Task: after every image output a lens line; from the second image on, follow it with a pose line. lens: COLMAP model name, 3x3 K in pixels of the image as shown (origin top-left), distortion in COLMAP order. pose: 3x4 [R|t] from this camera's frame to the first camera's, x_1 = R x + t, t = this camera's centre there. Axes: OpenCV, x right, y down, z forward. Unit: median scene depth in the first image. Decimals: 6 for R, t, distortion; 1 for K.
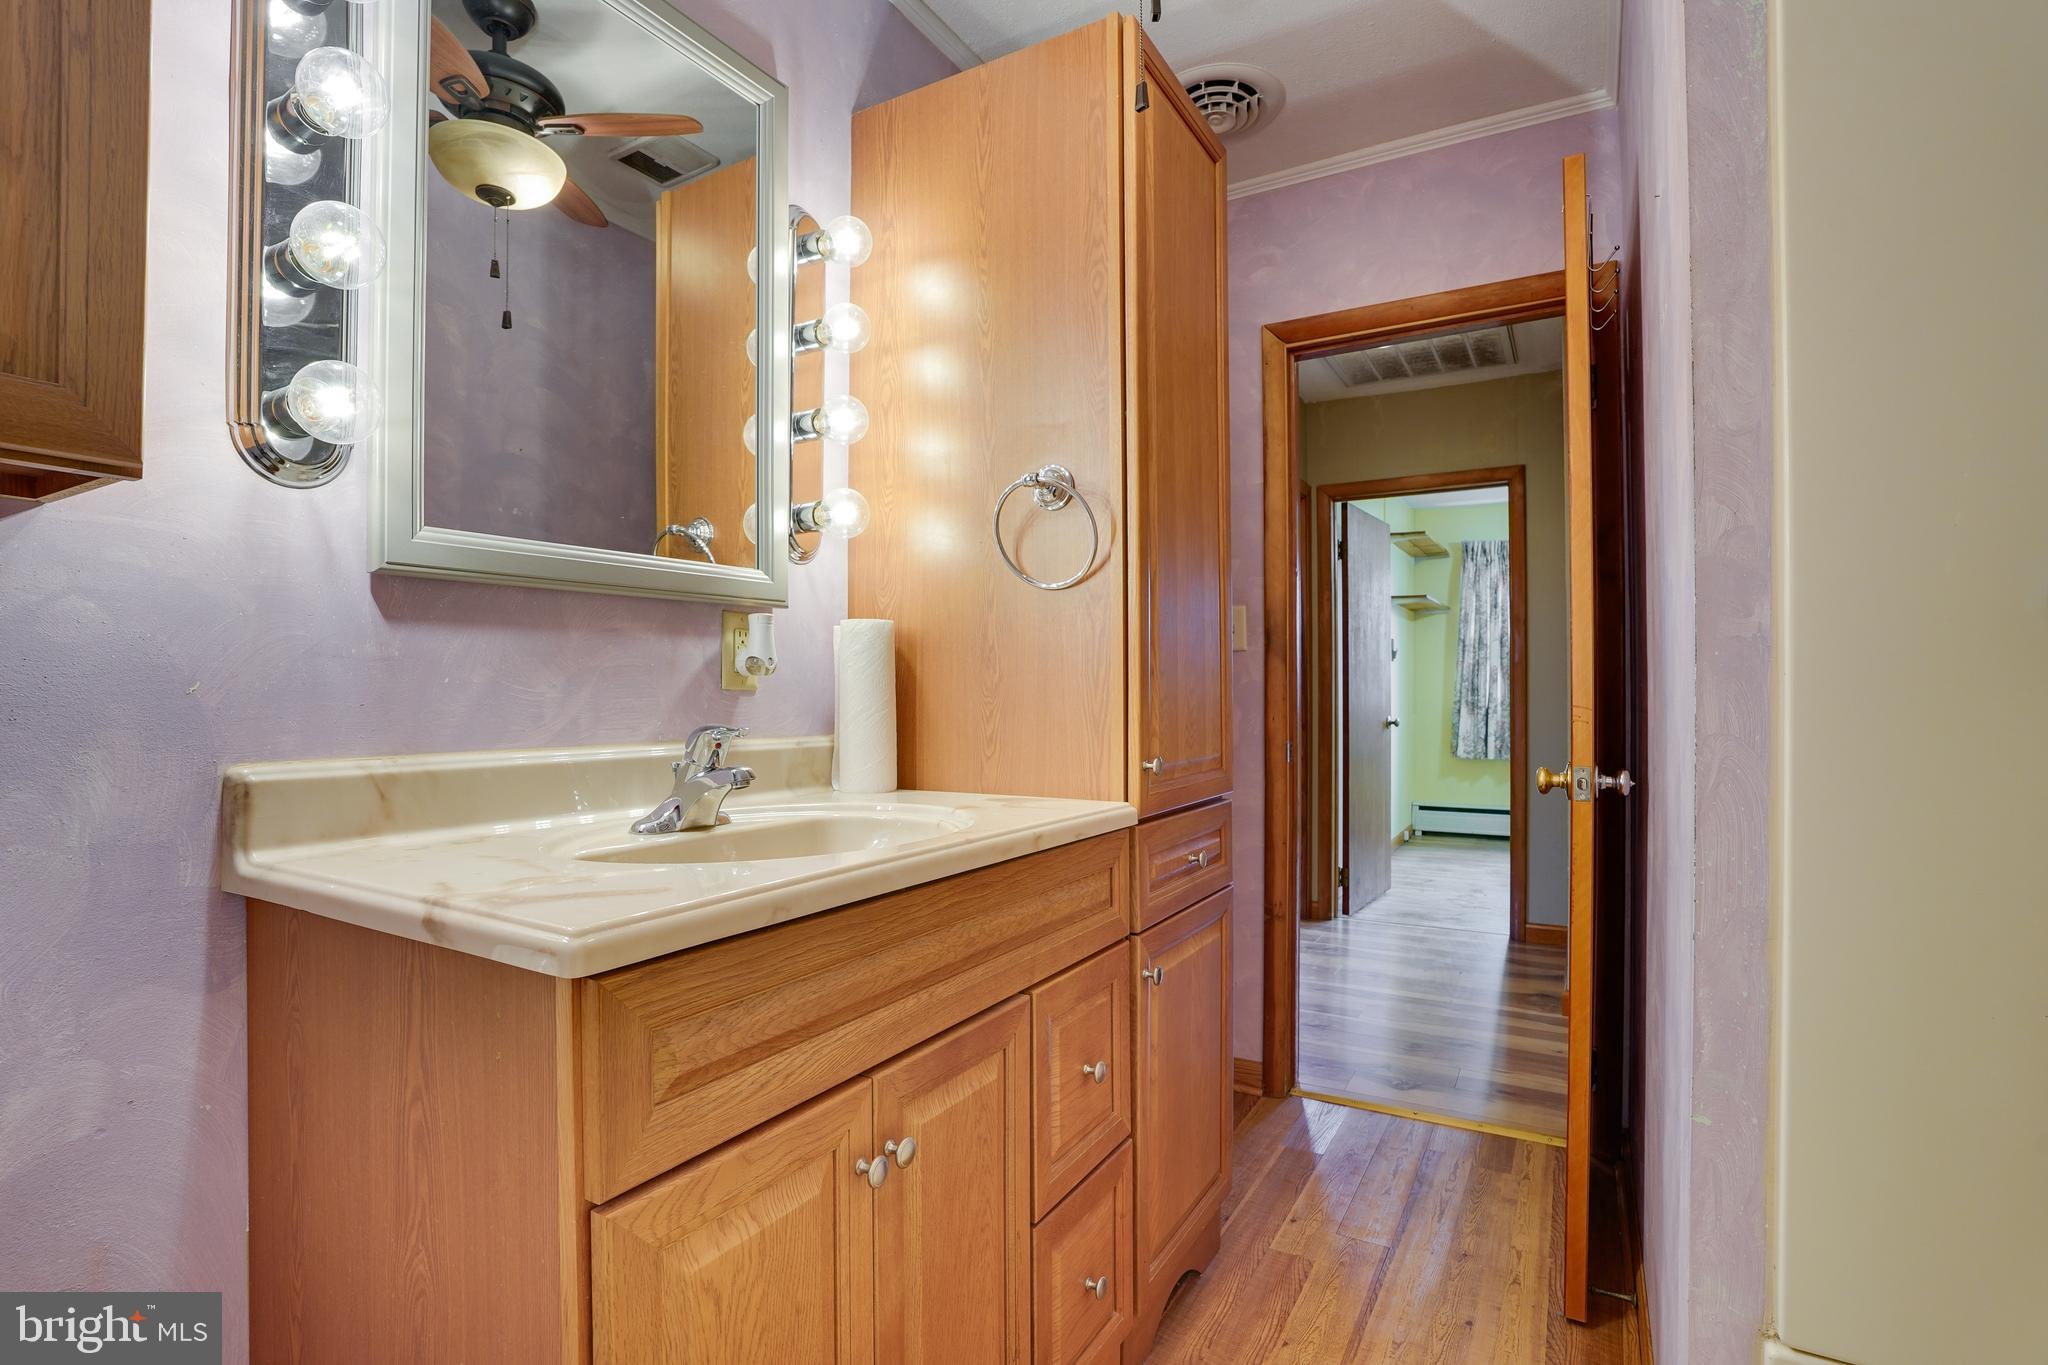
lens RADIAL K [[949.5, 0, 1016.4], [0, 949.5, 682.9], [0, 0, 1]] dist [-0.065915, 0.024754]
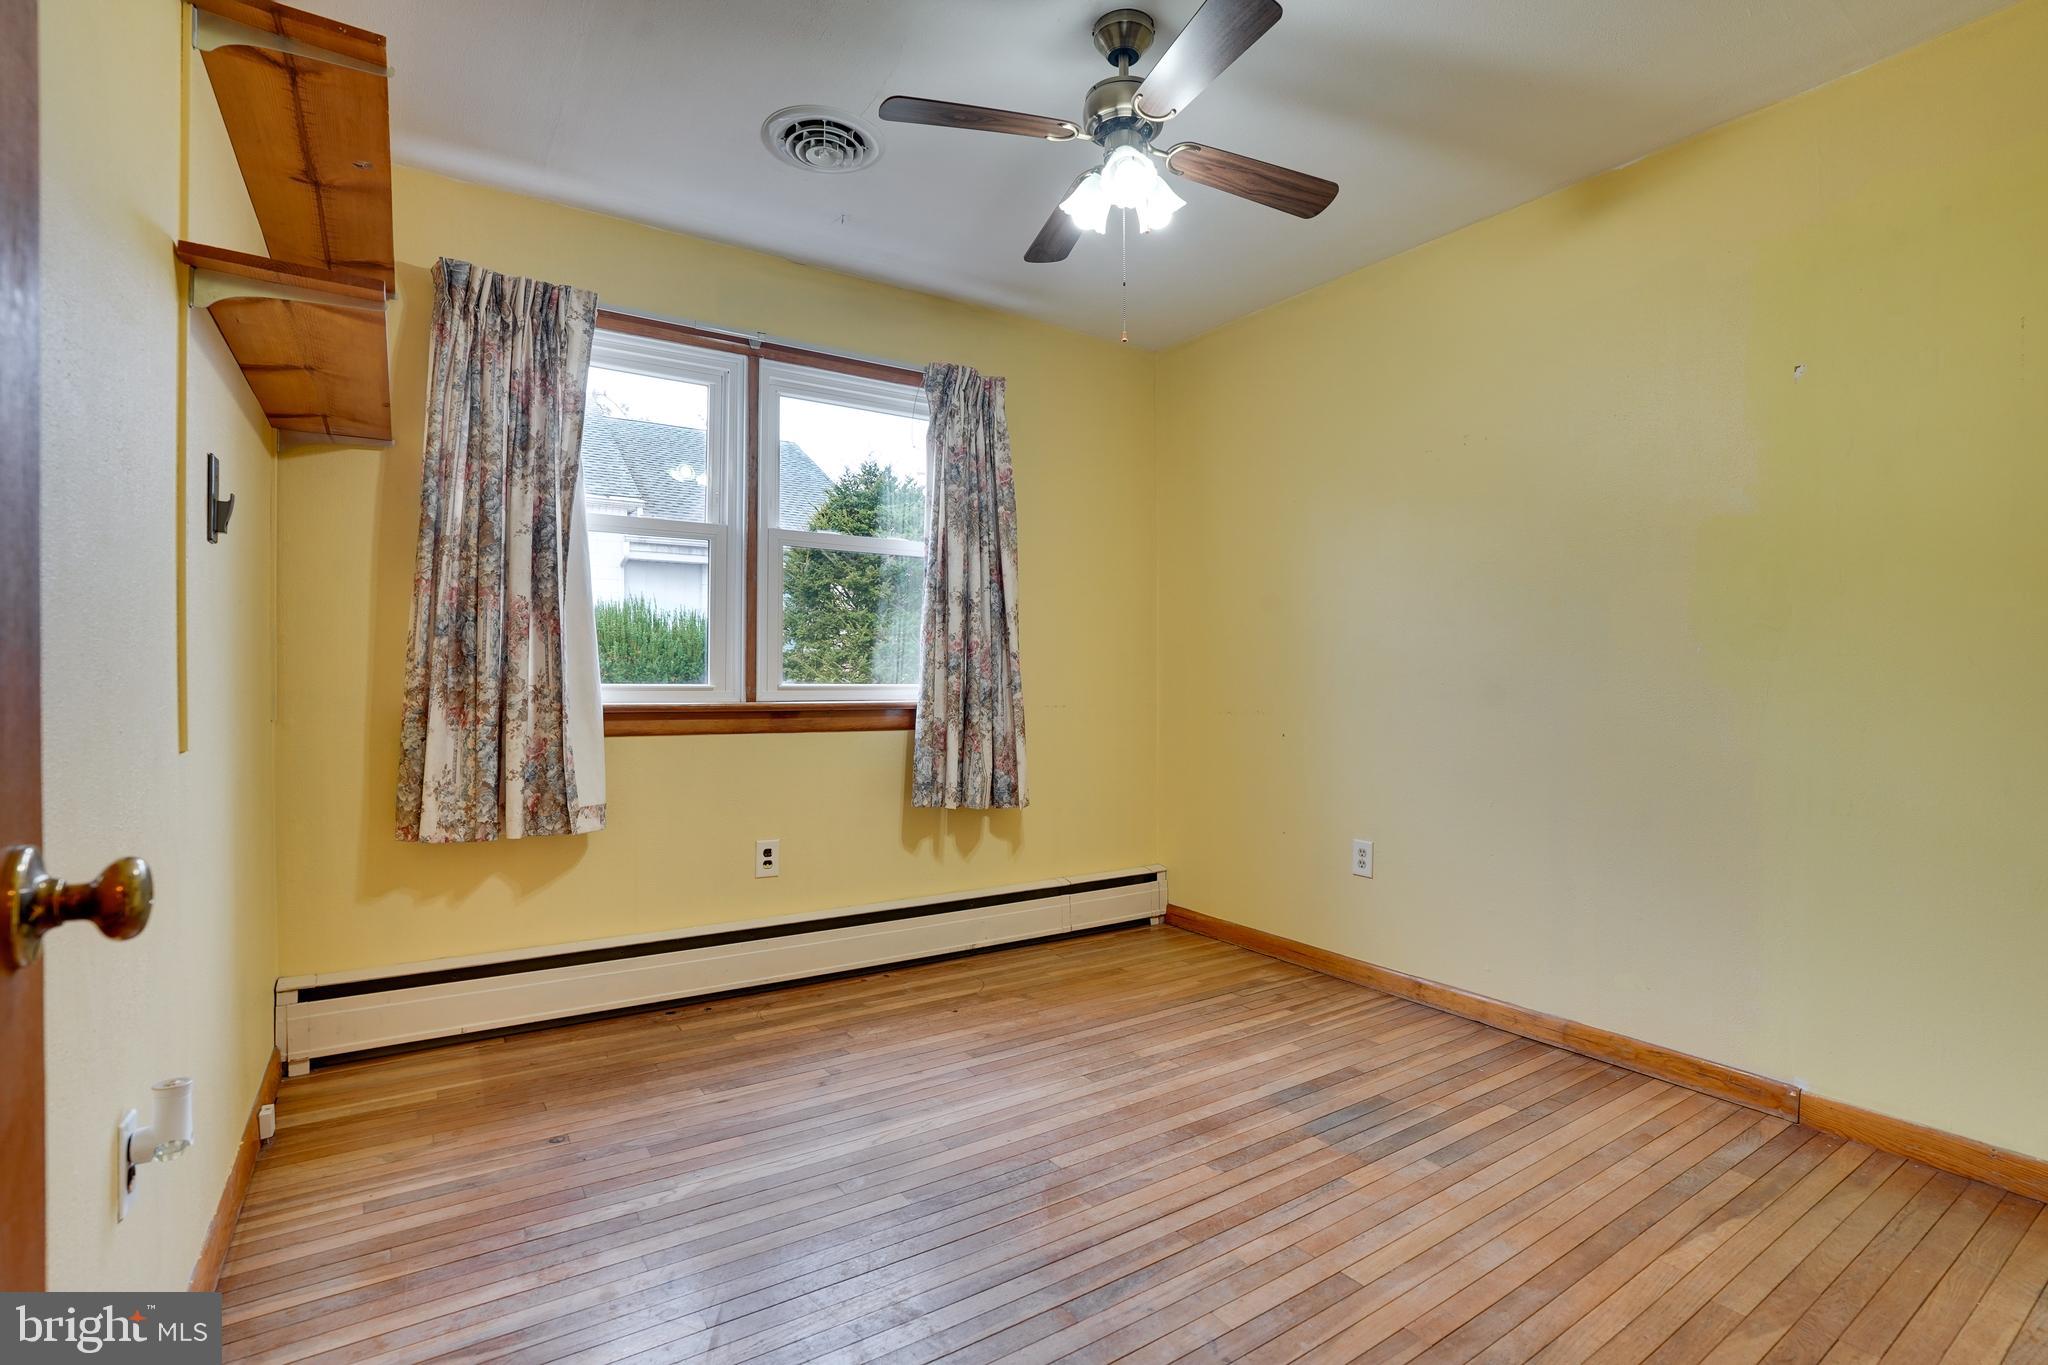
lens RADIAL K [[949.5, 0, 1016.4], [0, 949.5, 682.9], [0, 0, 1]] dist [-0.065915, 0.024754]
pose [[0.434690, -0.004768, 0.900568, 0.248027], [-0.007220, 0.999935, 0.008780, 0.012473], [-0.900551, -0.010319, 0.434627, 0.636506]]
